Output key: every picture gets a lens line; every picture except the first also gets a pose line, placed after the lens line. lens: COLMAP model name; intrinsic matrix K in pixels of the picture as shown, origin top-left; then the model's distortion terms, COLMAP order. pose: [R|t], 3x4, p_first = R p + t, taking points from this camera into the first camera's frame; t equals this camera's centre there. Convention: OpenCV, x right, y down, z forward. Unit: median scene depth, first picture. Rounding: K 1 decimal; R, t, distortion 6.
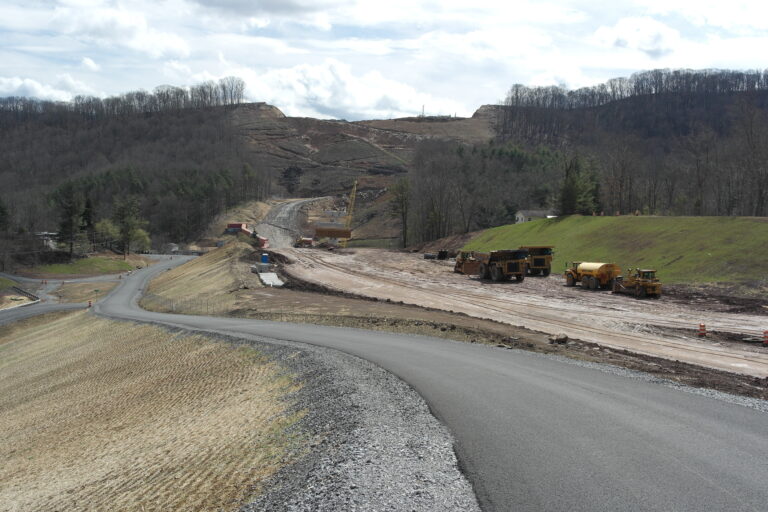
lens RADIAL K [[822.8, 0, 384.7], [0, 822.8, 254.3], [0, 0, 1]] dist [0.009775, 0.000000]
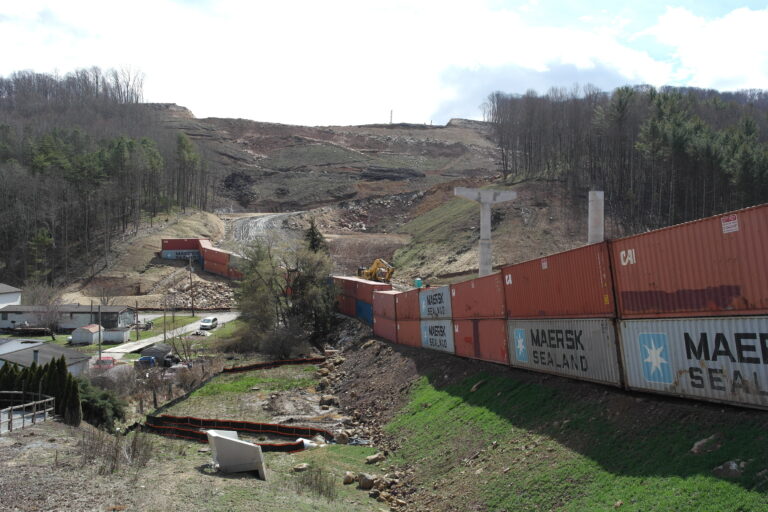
lens RADIAL K [[661.3, 0, 384.6], [0, 661.3, 262.2], [0, 0, 1]] dist [-0.002365, -0.011570]
pose [[0.976350, -0.017397, 0.215497, -0.114476], [0.031128, 0.997683, -0.060489, -0.001602], [-0.213945, 0.065766, 0.974629, 0.487333]]
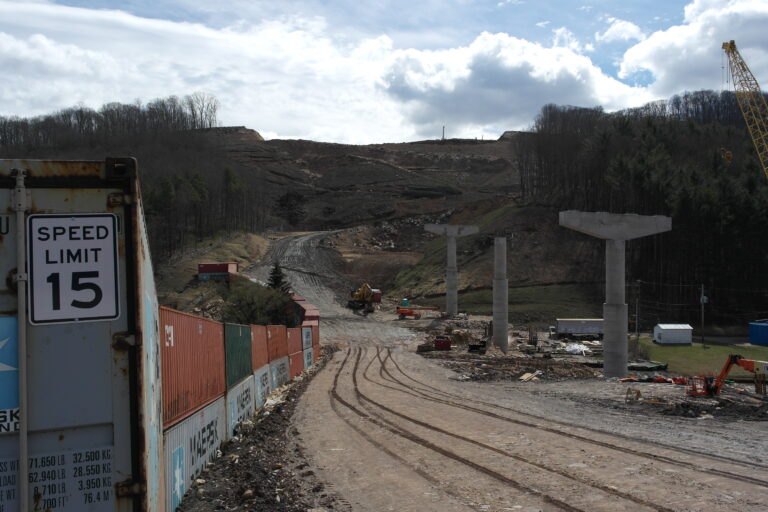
lens RADIAL K [[661.3, 0, 383.0], [0, 661.3, 254.1], [0, 0, 1]] dist [-0.002365, -0.011570]
pose [[0.996005, -0.019056, 0.087239, -0.085619], [0.026103, 0.996424, -0.080361, -0.006249], [-0.085395, 0.082317, 0.992941, 0.443843]]
